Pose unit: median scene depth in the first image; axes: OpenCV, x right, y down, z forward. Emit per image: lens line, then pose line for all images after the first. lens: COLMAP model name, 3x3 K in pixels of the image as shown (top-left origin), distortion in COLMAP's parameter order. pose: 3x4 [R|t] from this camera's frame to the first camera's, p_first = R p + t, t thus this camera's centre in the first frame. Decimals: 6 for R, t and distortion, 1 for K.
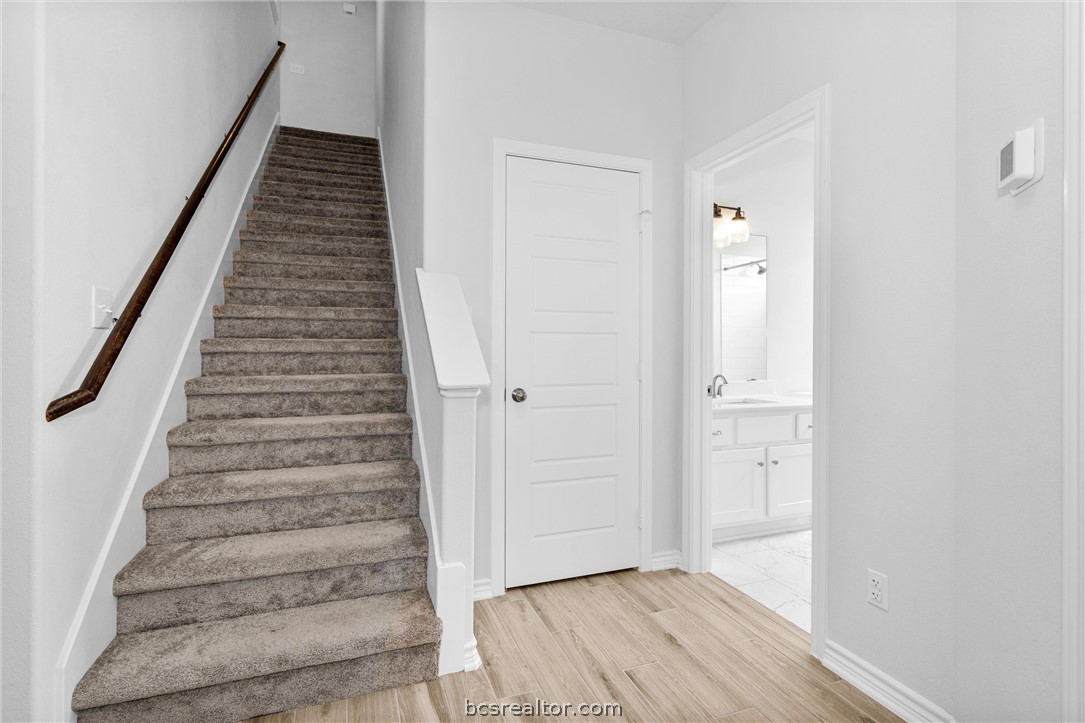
lens RADIAL K [[520.3, 0, 538.2], [0, 520.3, 348.3], [0, 0, 1]] dist [-0.003393, -0.000363]
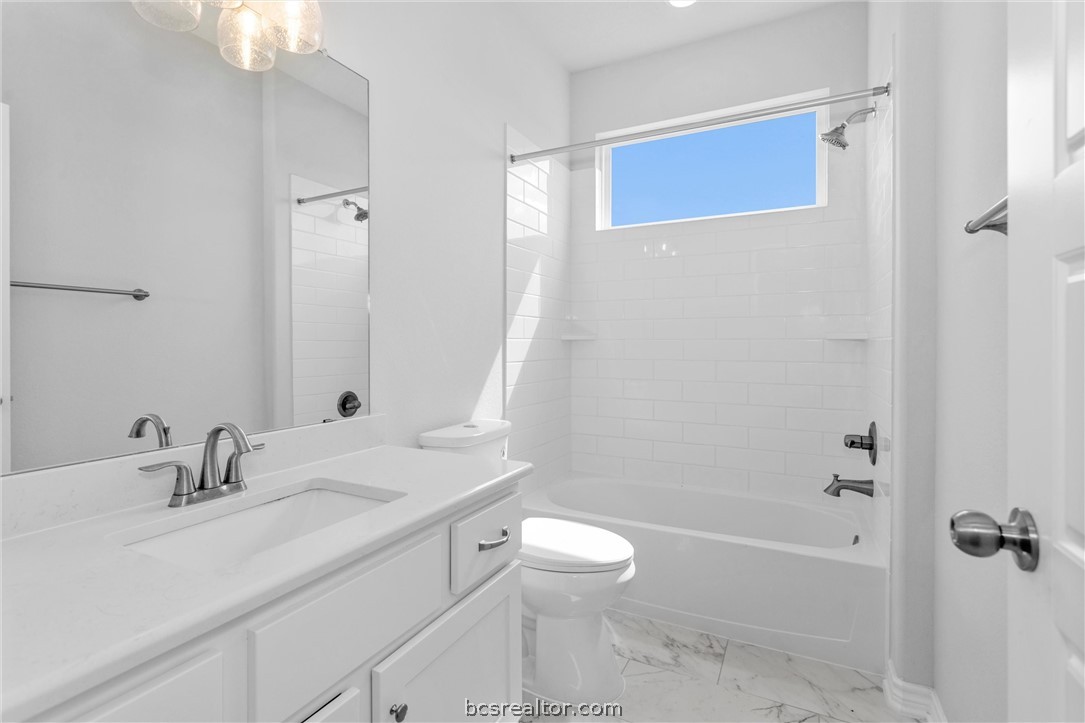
lens RADIAL K [[520.3, 0, 538.2], [0, 520.3, 348.3], [0, 0, 1]] dist [-0.003393, -0.000363]
pose [[0.746805, -0.008163, 0.664993, 0.179807], [0.001211, 0.999940, 0.010915, 0.000887], [-0.665042, -0.007347, 0.746770, 0.410154]]
